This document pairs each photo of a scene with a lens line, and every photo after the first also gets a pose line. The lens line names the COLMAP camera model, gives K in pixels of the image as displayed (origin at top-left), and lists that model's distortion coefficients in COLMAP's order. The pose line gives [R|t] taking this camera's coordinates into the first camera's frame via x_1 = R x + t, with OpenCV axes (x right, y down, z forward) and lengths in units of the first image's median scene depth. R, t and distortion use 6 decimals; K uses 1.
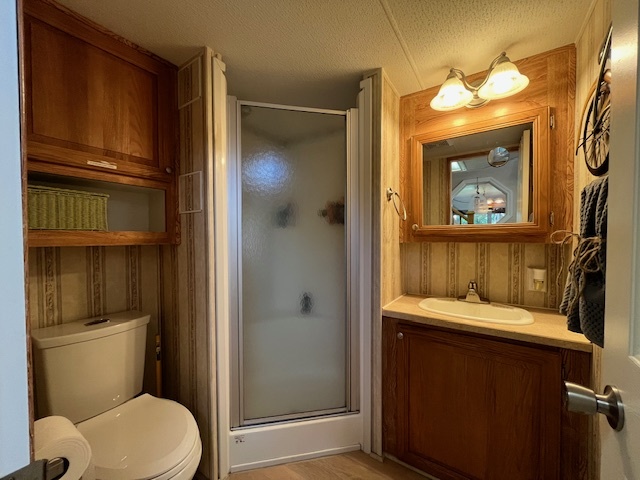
lens RADIAL K [[258.6, 0, 318.9], [0, 258.6, 242.1], [0, 0, 1]] dist [-0.002774, -0.000097]
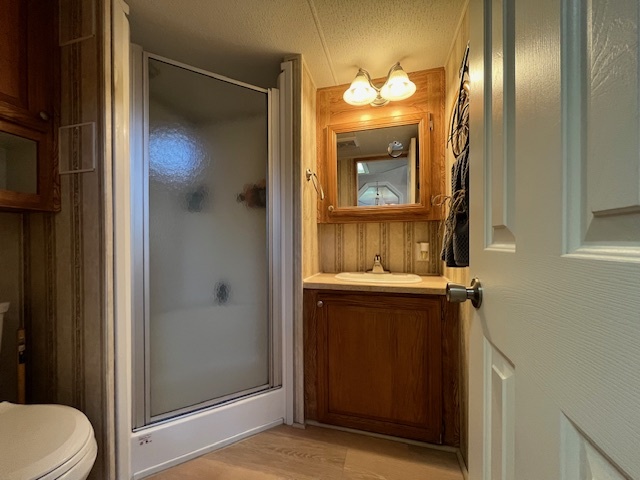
lens RADIAL K [[258.6, 0, 318.9], [0, 258.6, 242.1], [0, 0, 1]] dist [-0.002774, -0.000097]
pose [[0.945231, -0.001454, 0.326399, -0.037366], [0.008469, 0.999763, -0.020071, 0.122225], [-0.326292, 0.021736, 0.945019, -0.016021]]
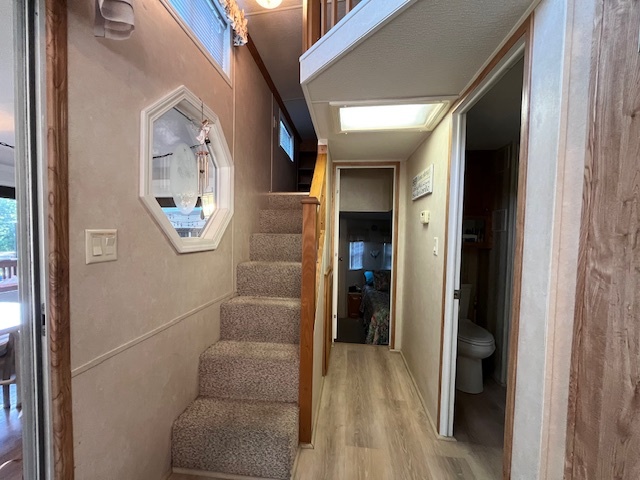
lens RADIAL K [[258.6, 0, 318.9], [0, 258.6, 242.1], [0, 0, 1]] dist [-0.002774, -0.000097]
pose [[0.468824, 0.046385, -0.882073, 0.478253], [-0.041323, 0.998679, 0.030554, -0.043875], [0.882324, 0.022126, 0.470121, -0.894383]]
